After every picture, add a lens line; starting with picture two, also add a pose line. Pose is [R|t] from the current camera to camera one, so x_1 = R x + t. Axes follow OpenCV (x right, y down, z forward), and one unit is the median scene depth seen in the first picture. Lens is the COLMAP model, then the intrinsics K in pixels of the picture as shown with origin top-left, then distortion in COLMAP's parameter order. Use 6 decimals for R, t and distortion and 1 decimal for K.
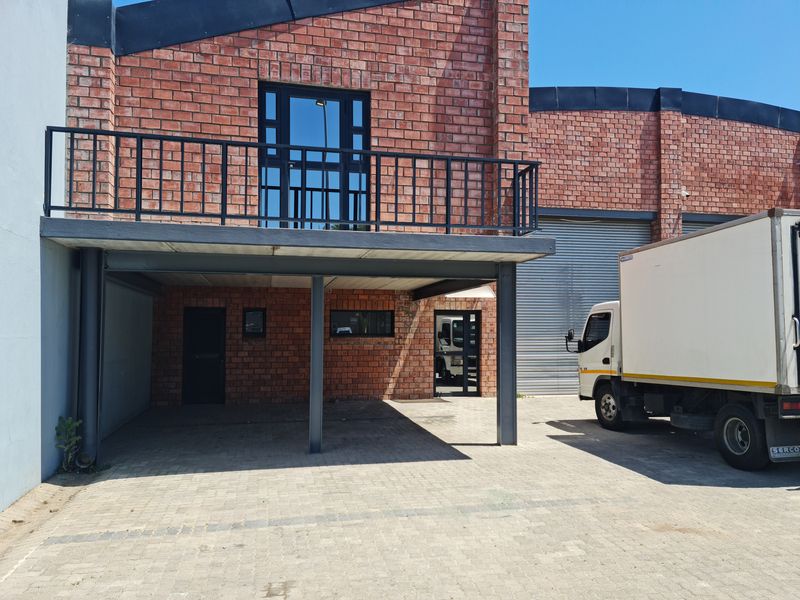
lens RADIAL K [[636.7, 0, 401.8], [0, 636.7, 300.1], [0, 0, 1]] dist [0.079829, -0.009413]
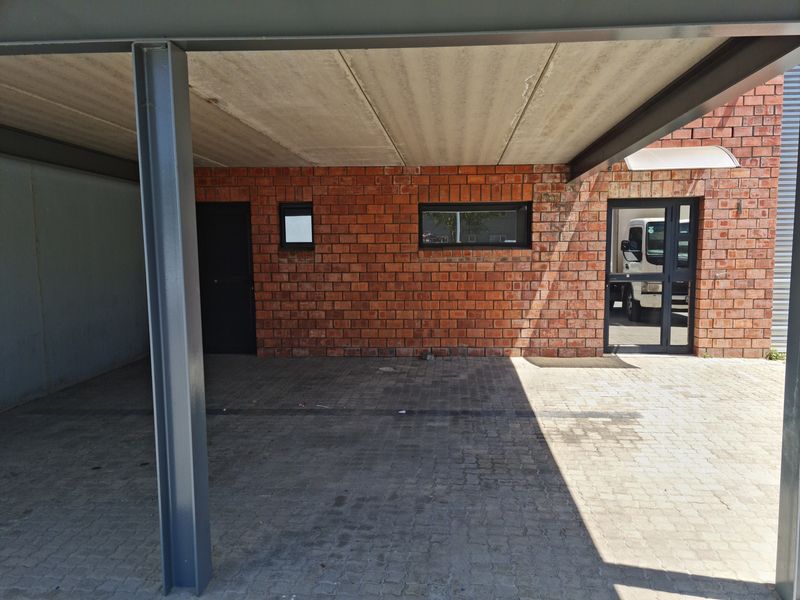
lens RADIAL K [[636.7, 0, 401.1], [0, 636.7, 300.9], [0, 0, 1]] dist [0.079829, -0.009413]
pose [[0.958121, 0.015755, -0.285930, 0.040279], [0.022796, 0.991120, 0.131000, 0.026493], [0.285455, -0.132032, 0.949254, 0.417558]]
